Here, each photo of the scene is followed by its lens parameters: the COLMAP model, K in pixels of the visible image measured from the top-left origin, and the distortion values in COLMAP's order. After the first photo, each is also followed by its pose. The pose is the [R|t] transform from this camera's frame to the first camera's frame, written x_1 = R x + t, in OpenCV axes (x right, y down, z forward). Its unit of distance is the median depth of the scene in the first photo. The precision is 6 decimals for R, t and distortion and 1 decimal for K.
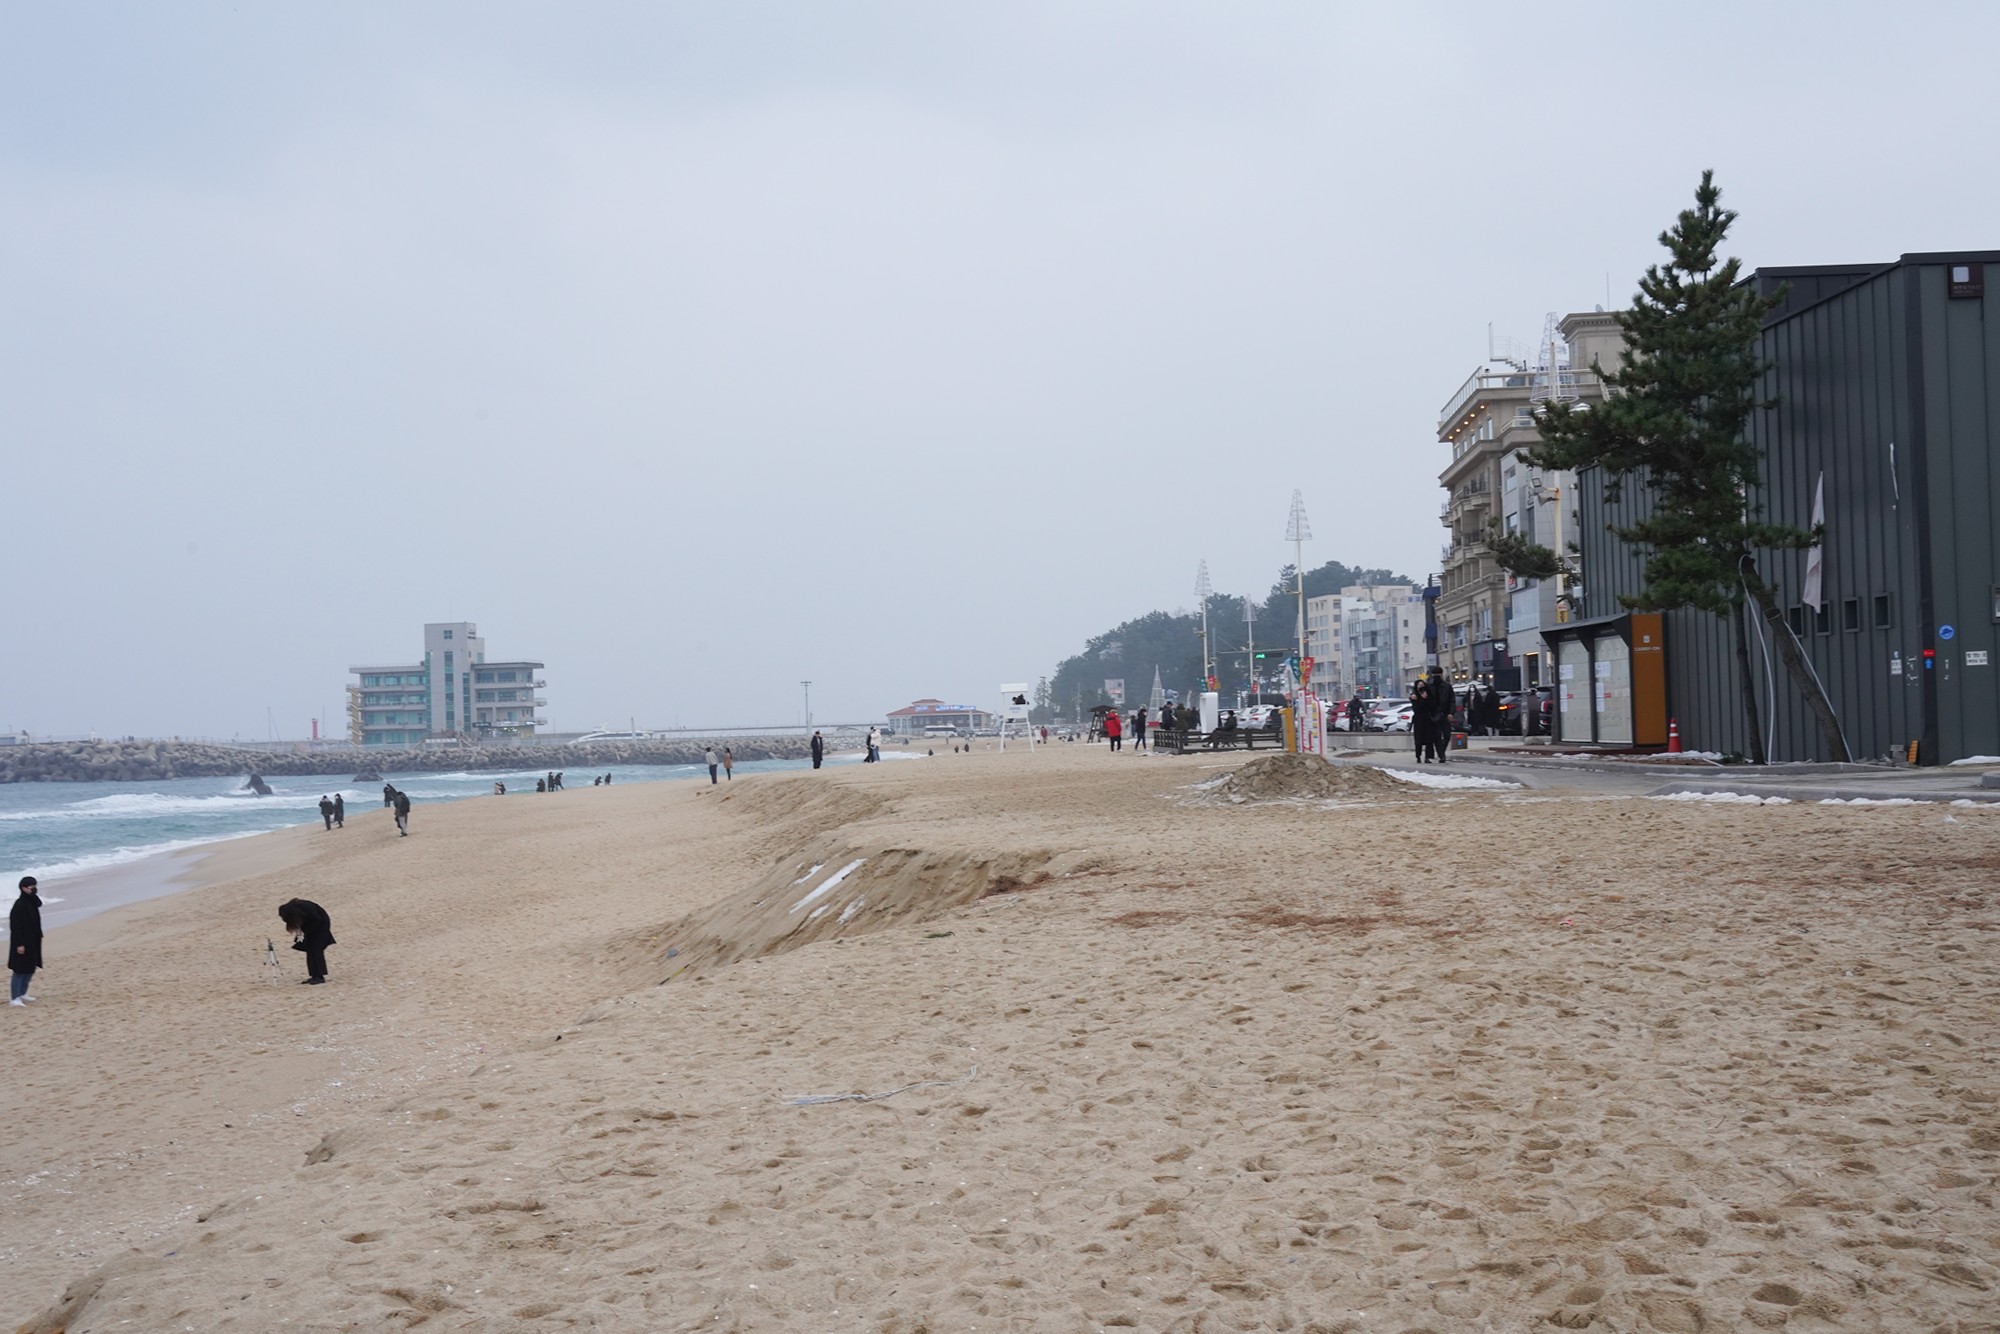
lens RADIAL K [[2191.5, 0, 995.0], [0, 2191.5, 676.2], [0, 0, 1]] dist [0.015343, 0.000000]
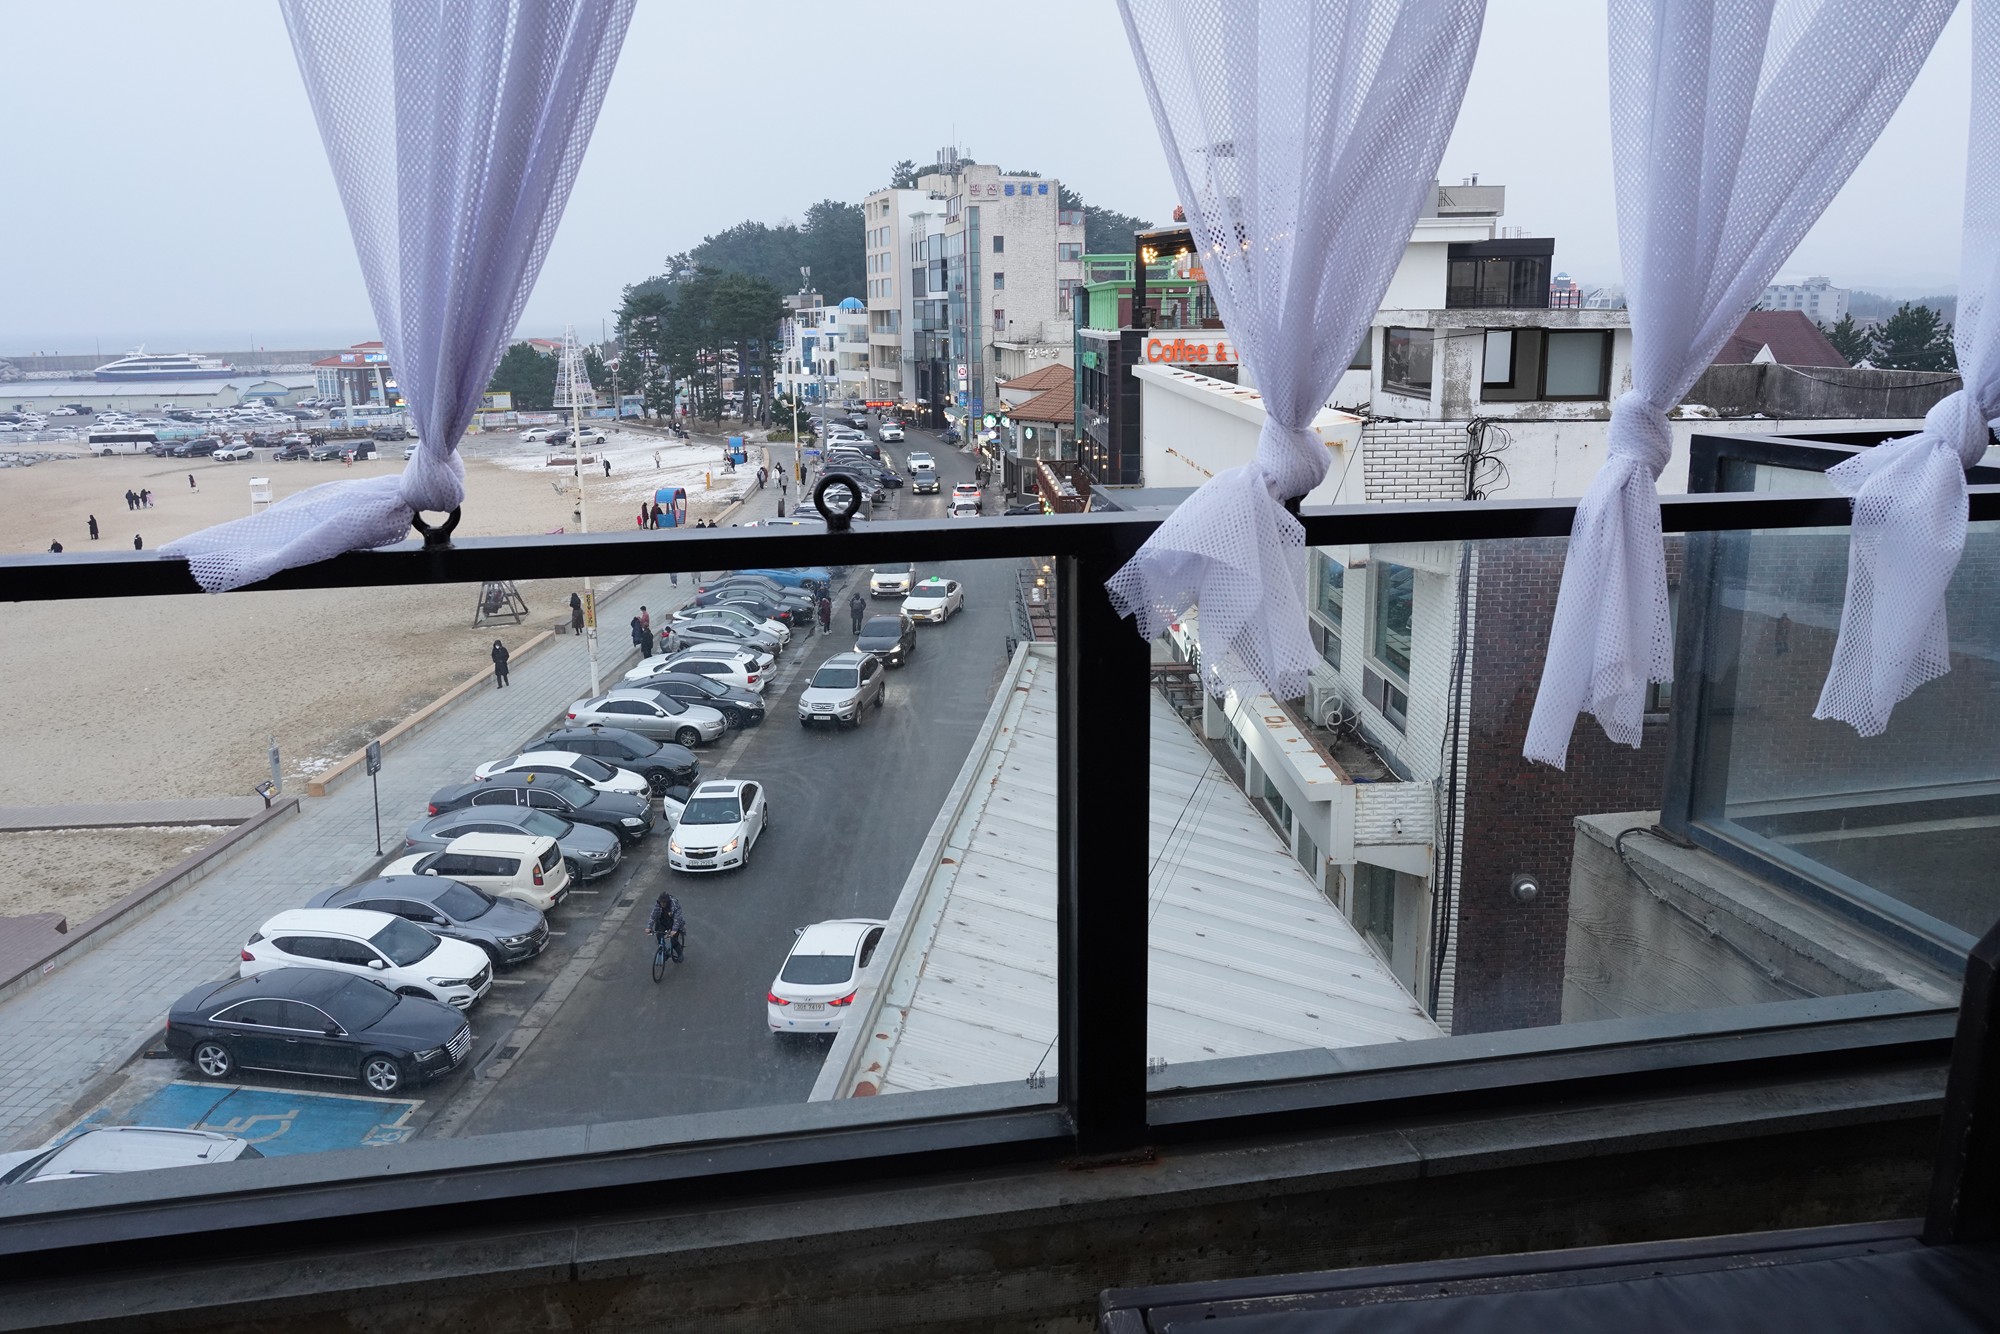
lens RADIAL K [[1595.5, 0, 1001.9], [0, 1595.5, 669.4], [0, 0, 1]] dist [-0.024847, 0.029505]
pose [[0.991123, -0.014383, 0.132168, 0.125759], [-0.017415, 0.971518, 0.236325, -0.014496], [-0.131802, -0.236529, 0.962643, 0.579377]]
